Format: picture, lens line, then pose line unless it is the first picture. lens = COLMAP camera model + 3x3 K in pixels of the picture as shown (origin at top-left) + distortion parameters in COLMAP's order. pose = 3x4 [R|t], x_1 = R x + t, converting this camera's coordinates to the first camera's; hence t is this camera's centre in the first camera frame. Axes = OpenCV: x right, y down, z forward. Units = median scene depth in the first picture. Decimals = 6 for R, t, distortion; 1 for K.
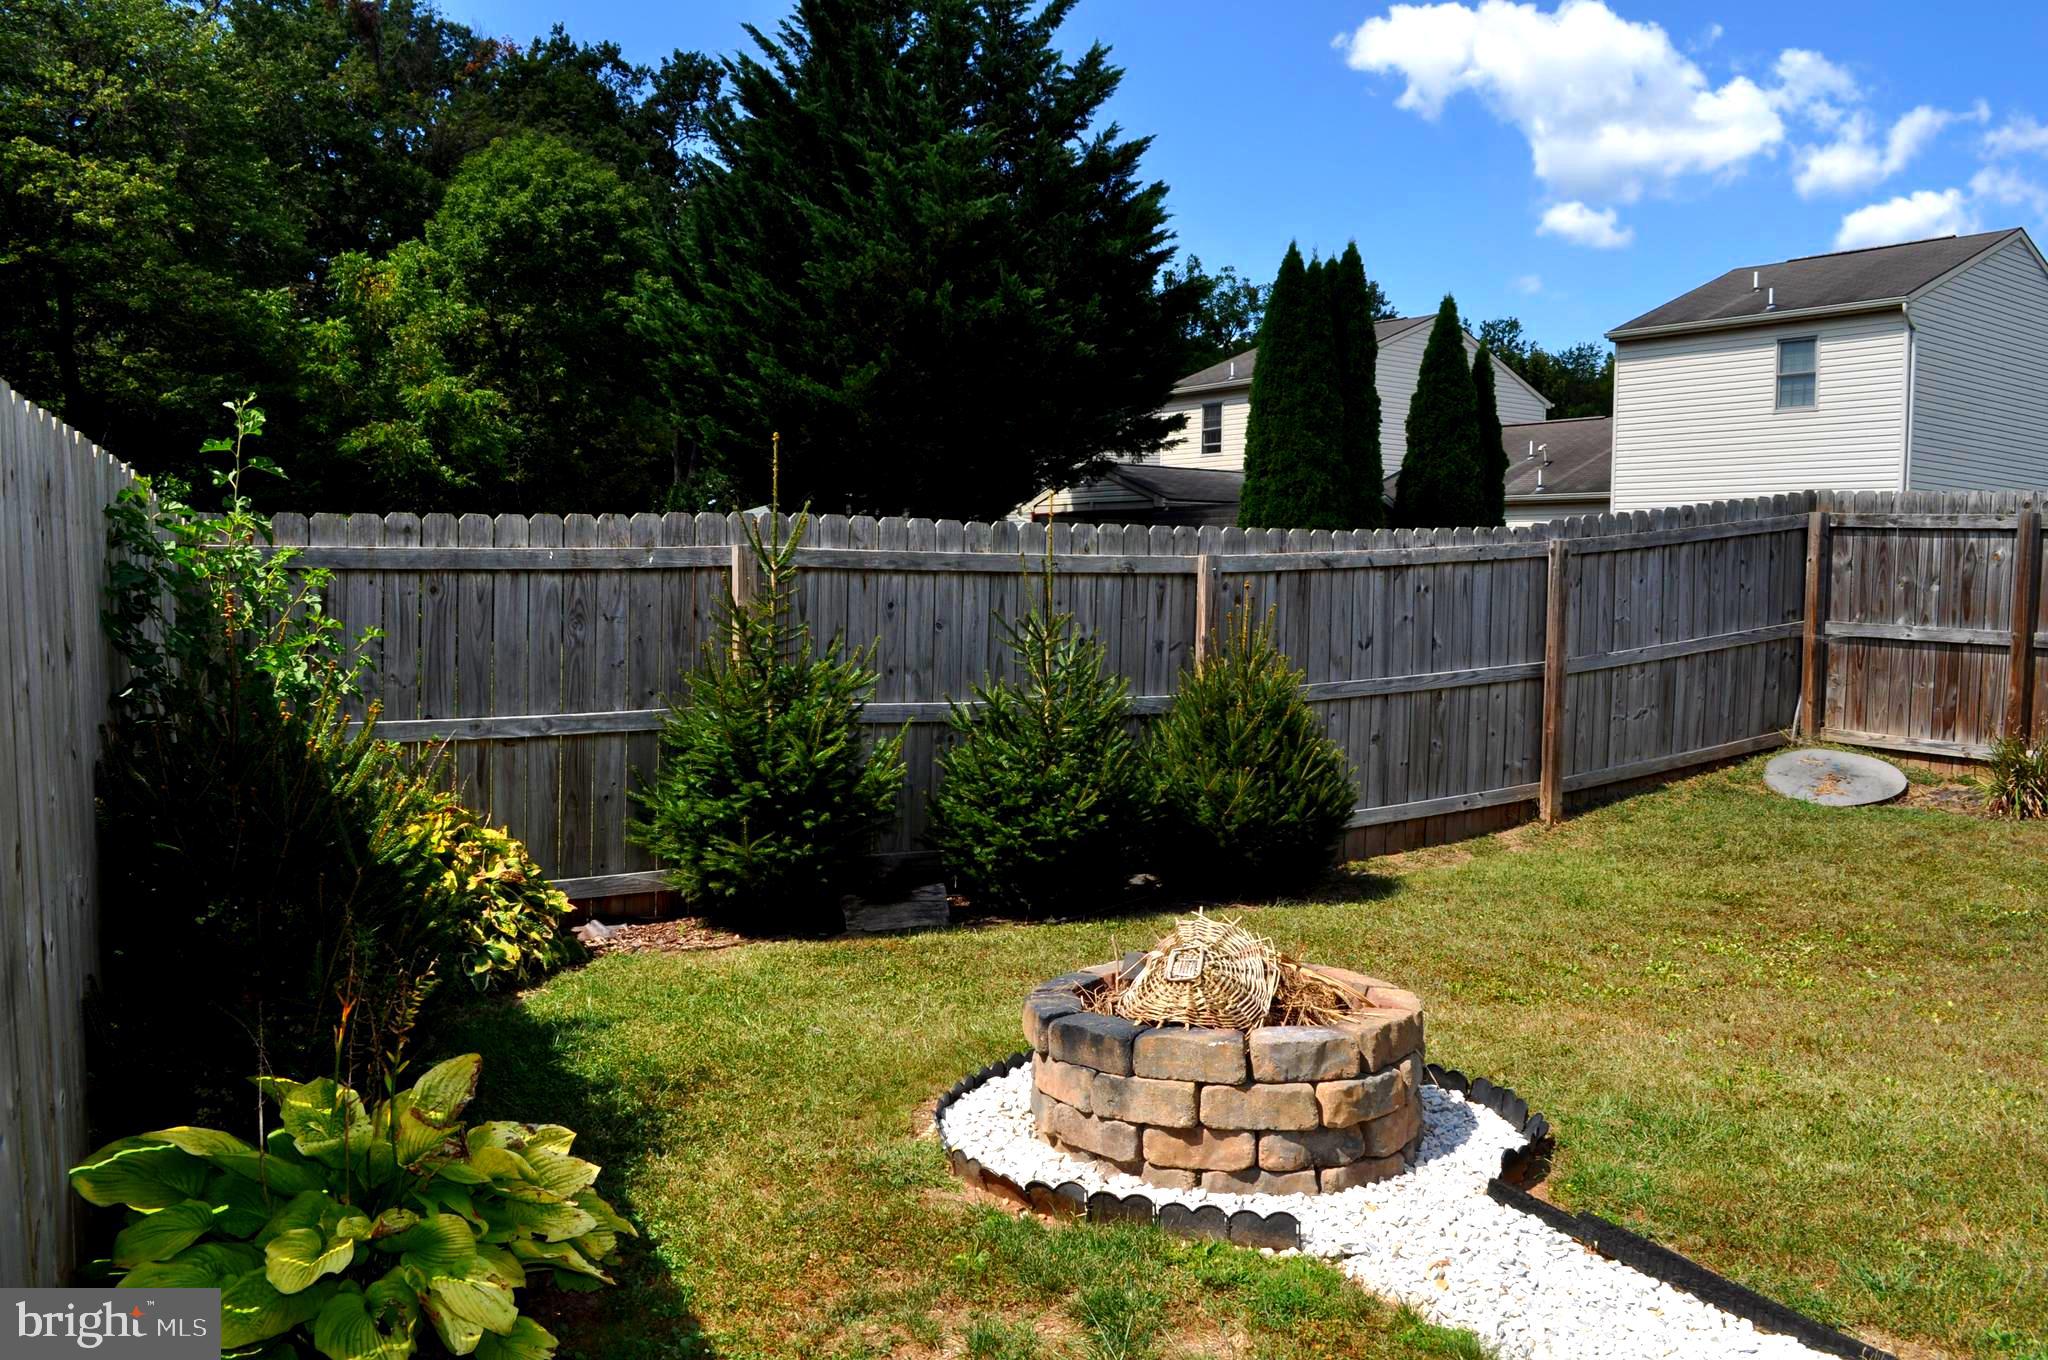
lens RADIAL K [[1612.8, 0, 1029.5], [0, 1612.8, 704.4], [0, 0, 1]] dist [-0.087720, 0.015551]
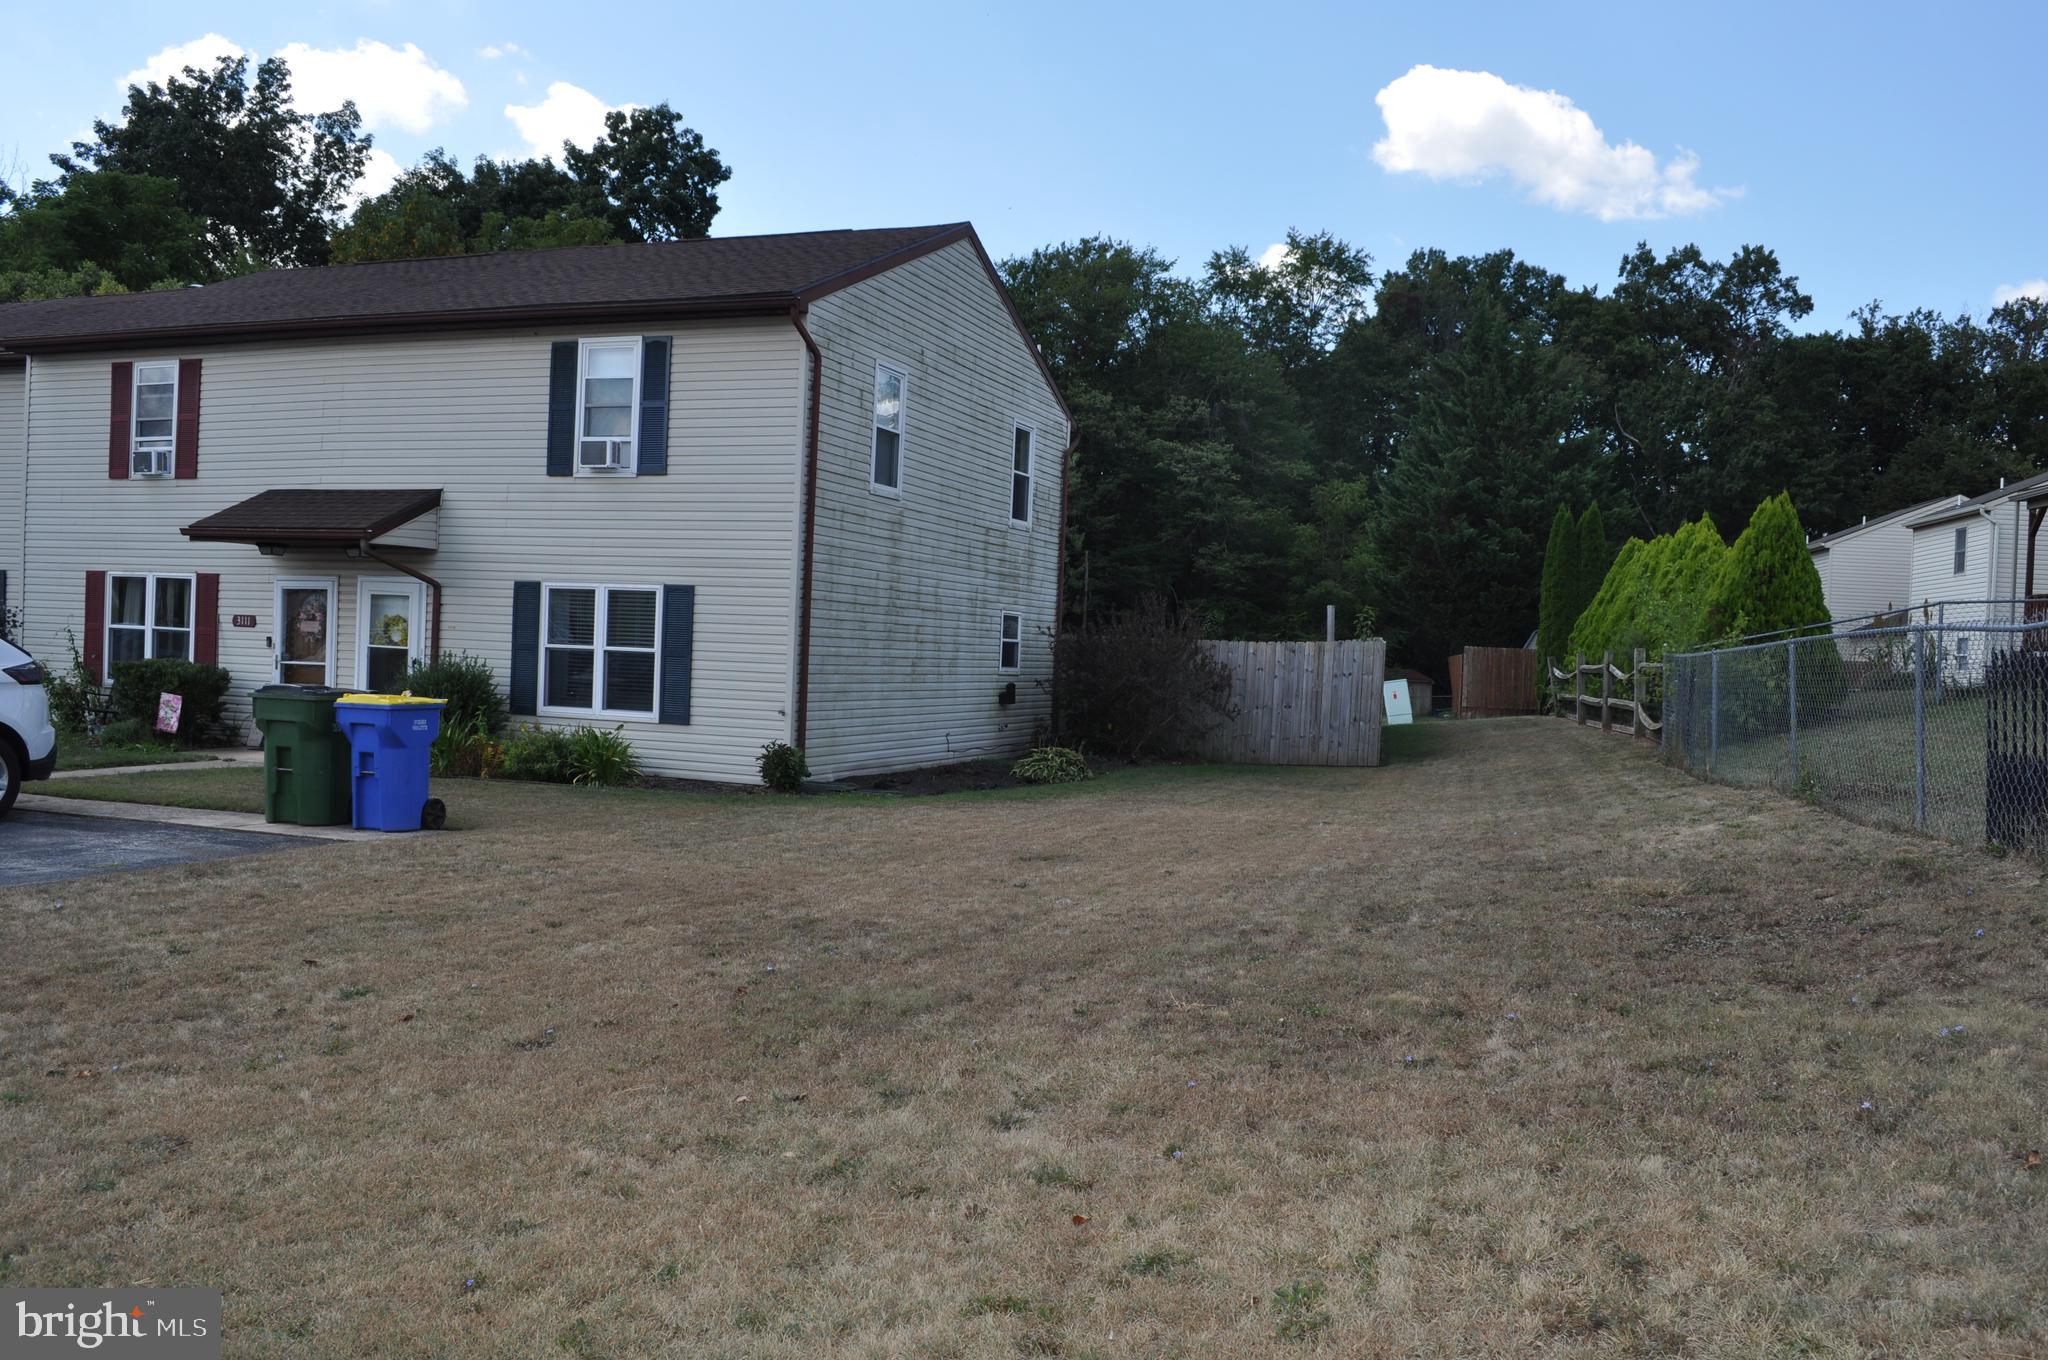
lens RADIAL K [[1612.8, 0, 1033.7], [0, 1612.8, 692.0], [0, 0, 1]] dist [-0.087720, 0.015551]
pose [[0.705598, 0.030344, -0.707962, 2.329663], [-0.084314, 0.995580, -0.041360, 0.171435], [0.703578, 0.088875, 0.705038, -1.767569]]
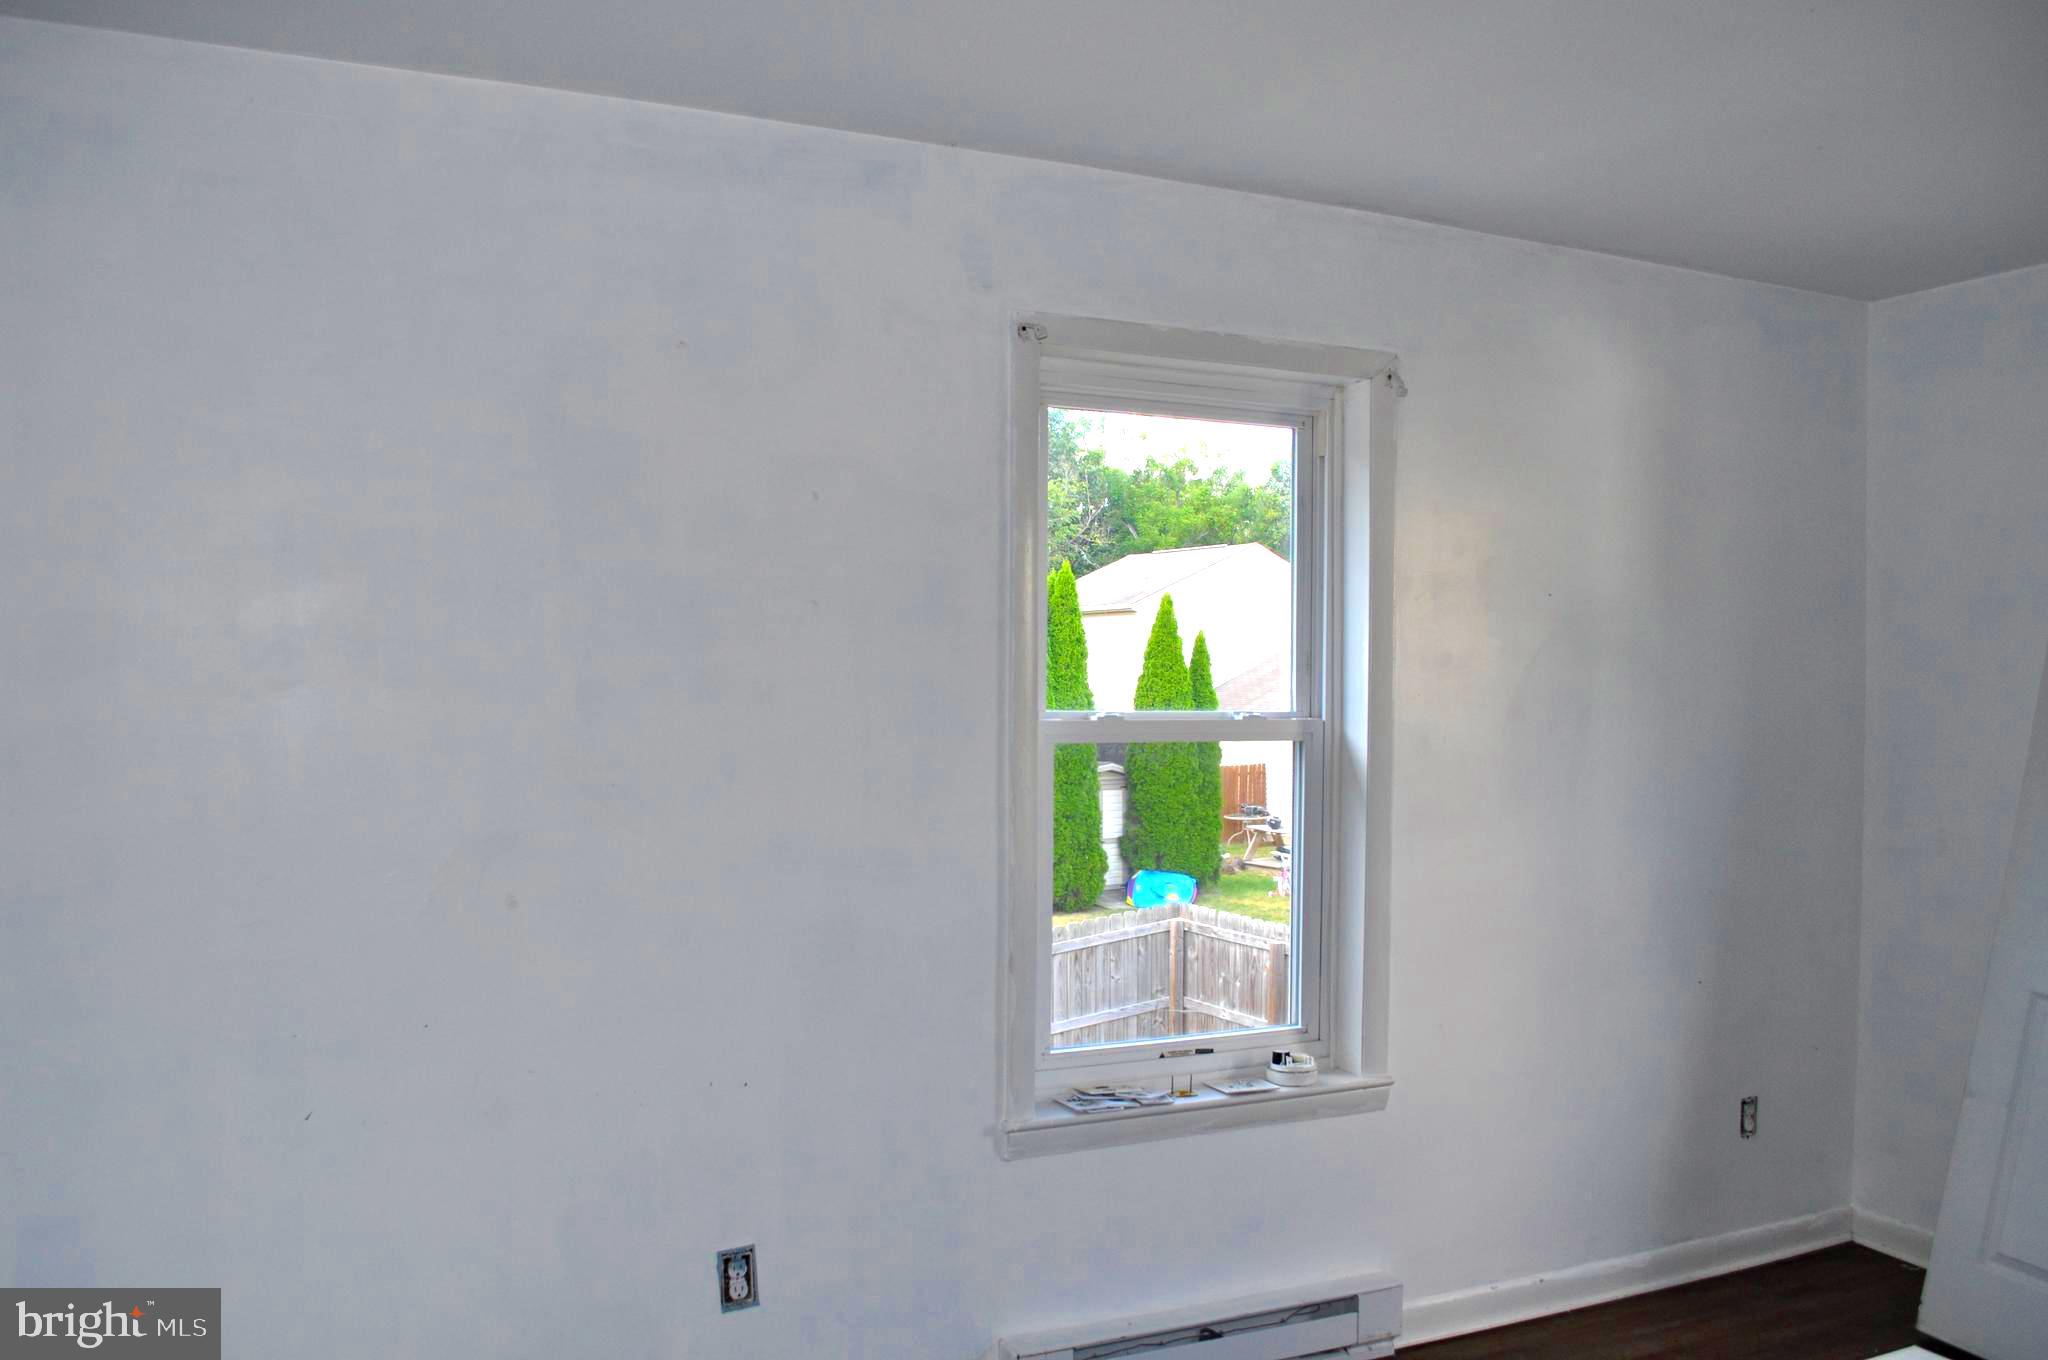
lens RADIAL K [[1612.8, 0, 1026.4], [0, 1612.8, 686.6], [0, 0, 1]] dist [-0.087720, 0.015551]
pose [[0.999799, -0.011363, -0.016547, 0.401413], [0.010160, 0.997420, -0.071059, -0.233031], [0.017312, 0.070876, 0.997335, -0.448990]]
